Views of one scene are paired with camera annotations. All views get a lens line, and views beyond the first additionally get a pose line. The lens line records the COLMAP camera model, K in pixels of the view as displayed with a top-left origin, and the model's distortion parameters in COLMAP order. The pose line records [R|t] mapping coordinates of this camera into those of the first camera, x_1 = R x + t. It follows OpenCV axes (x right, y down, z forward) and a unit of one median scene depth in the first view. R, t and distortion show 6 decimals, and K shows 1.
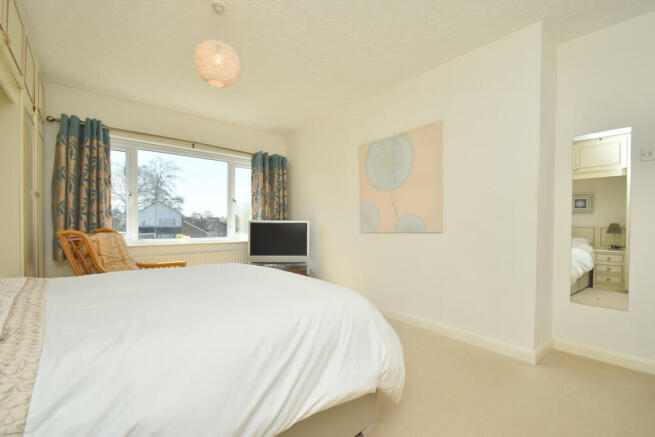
lens RADIAL K [[285.9, 0, 327.0], [0, 285.9, 238.0], [0, 0, 1]] dist [0.000715, 0.000064]
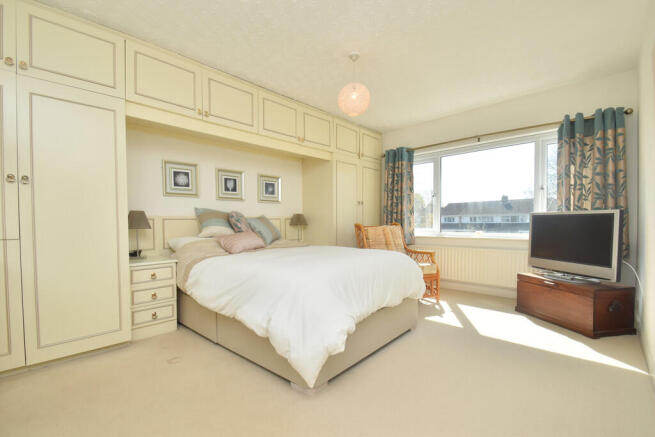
lens RADIAL K [[285.1, 0, 325.7], [0, 285.1, 229.1], [0, 0, 1]] dist [-0.001338, -0.000375]
pose [[0.123141, 0.021905, -0.992147, 0.471726], [-0.037815, 0.999134, 0.017366, -0.008884], [0.991668, 0.035379, 0.123863, 0.367993]]
